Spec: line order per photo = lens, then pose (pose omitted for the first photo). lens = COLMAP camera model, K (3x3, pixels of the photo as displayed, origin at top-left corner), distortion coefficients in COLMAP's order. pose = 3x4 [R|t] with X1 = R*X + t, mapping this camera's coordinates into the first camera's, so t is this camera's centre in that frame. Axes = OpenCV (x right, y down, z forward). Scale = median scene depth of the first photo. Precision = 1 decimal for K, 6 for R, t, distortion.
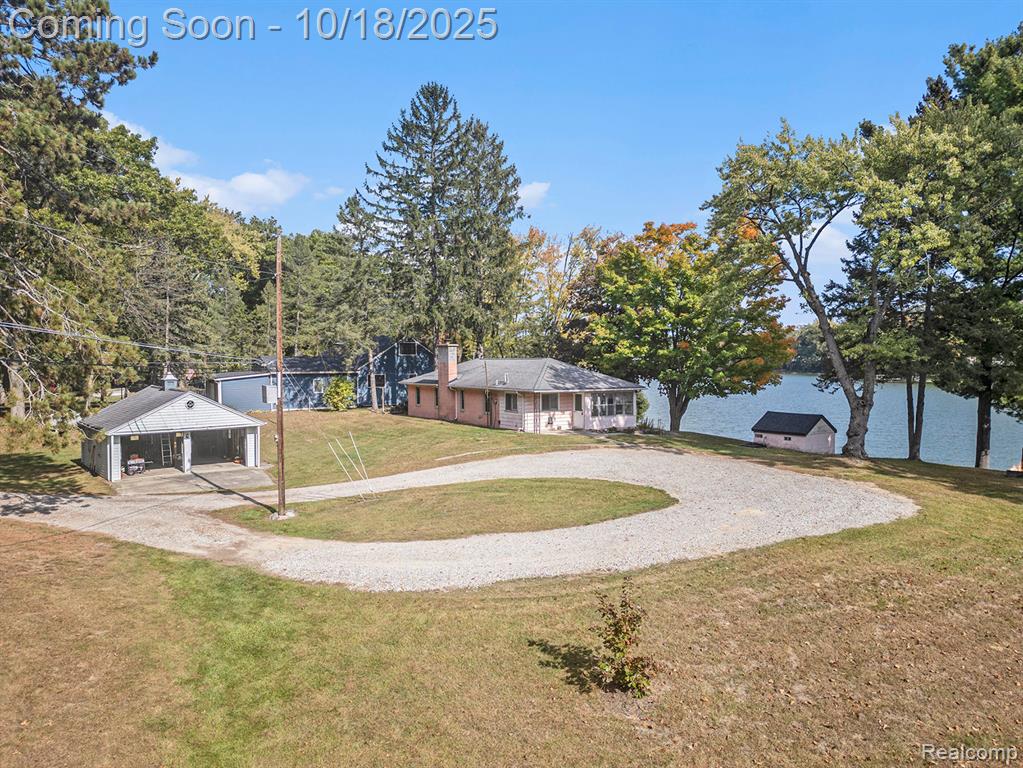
lens RADIAL K [[711.1, 0, 511.5], [0, 711.1, 381.5], [0, 0, 1]] dist [0.003198, -0.004516]
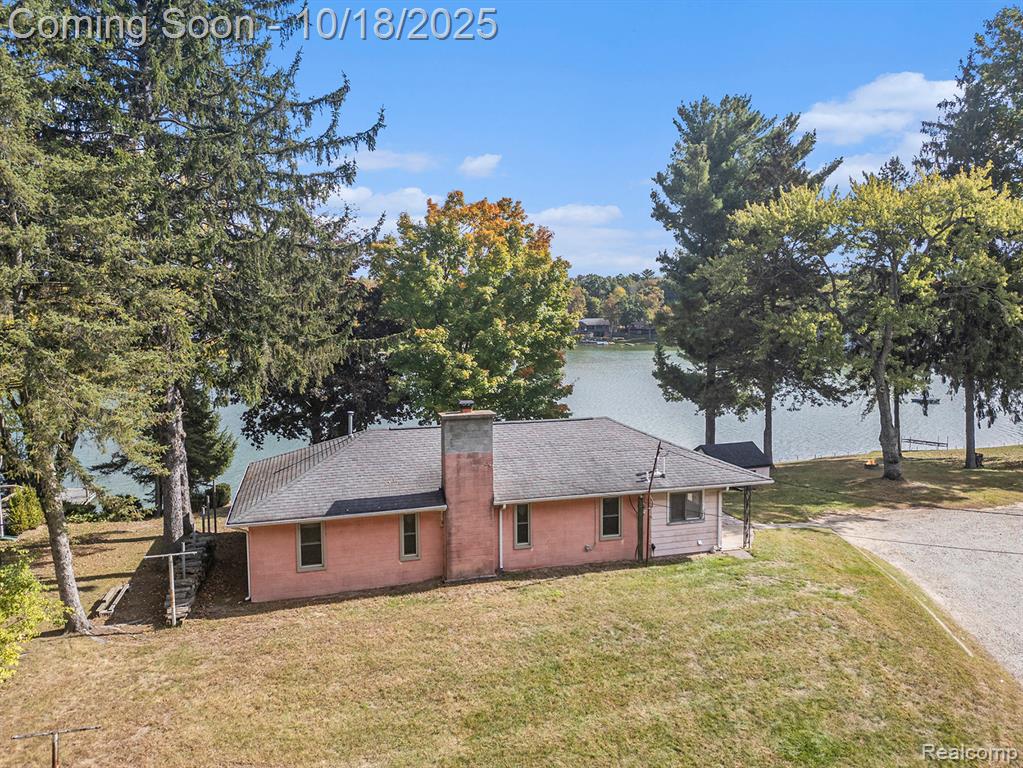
lens RADIAL K [[711.1, 0, 512.2], [0, 711.1, 386.9], [0, 0, 1]] dist [0.003198, -0.004516]
pose [[0.313625, -0.095655, 0.944717, -0.517225], [0.033264, 0.995409, 0.089745, -0.110510], [-0.948964, 0.003279, 0.315367, 0.854295]]
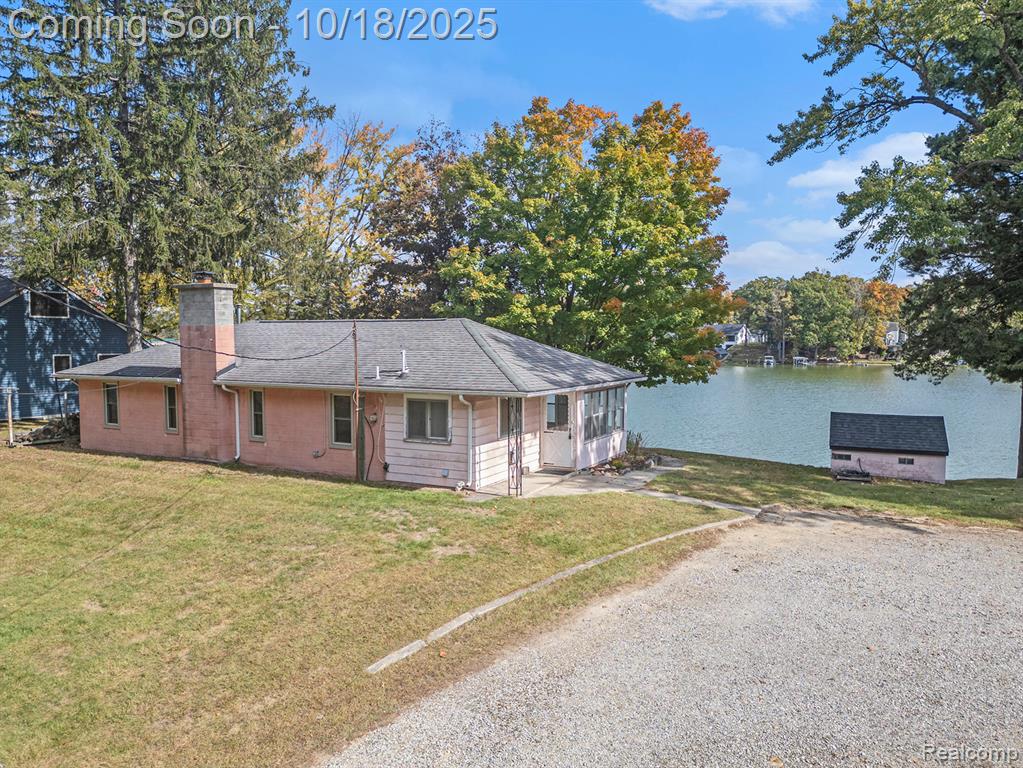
lens RADIAL K [[711.1, 0, 517.6], [0, 711.1, 388.8], [0, 0, 1]] dist [0.003198, -0.004516]
pose [[0.876038, -0.030420, 0.481281, -0.137454], [0.013358, 0.999156, 0.038839, -0.003918], [-0.482056, -0.027595, 0.875706, 0.548871]]
